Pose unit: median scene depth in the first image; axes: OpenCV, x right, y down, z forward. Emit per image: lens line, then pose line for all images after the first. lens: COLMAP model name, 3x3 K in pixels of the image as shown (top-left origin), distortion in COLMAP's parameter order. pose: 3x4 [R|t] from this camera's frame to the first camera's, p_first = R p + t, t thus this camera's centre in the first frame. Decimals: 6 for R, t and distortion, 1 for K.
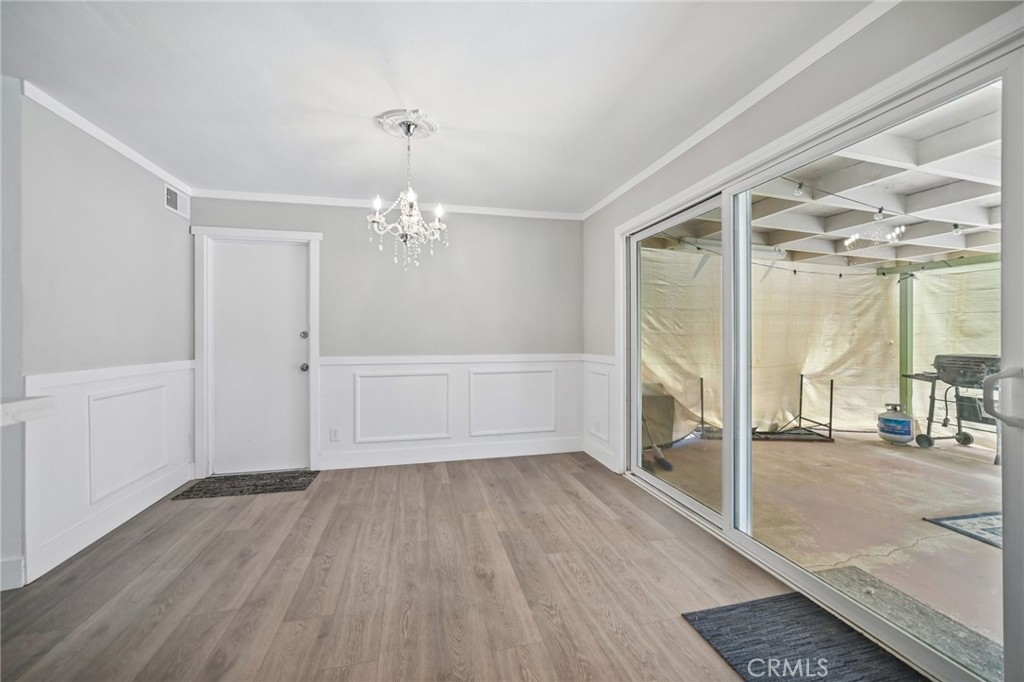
lens RADIAL K [[408.5, 0, 512.0], [0, 408.5, 334.7], [0, 0, 1]] dist [-0.020889, 0.002496]
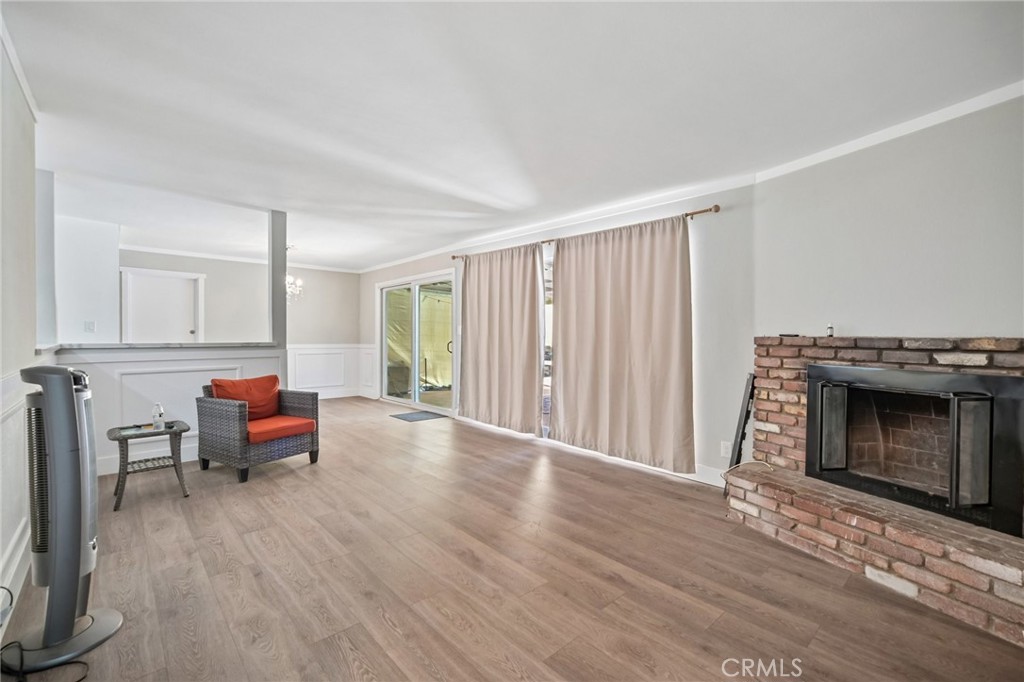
lens RADIAL K [[408.5, 0, 504.3], [0, 408.5, 340.8], [0, 0, 1]] dist [-0.020889, 0.002496]
pose [[0.872302, 0.004491, 0.488946, -0.194012], [-0.008633, 0.999943, 0.006217, 0.015546], [-0.488890, -0.009644, 0.872292, -1.158746]]
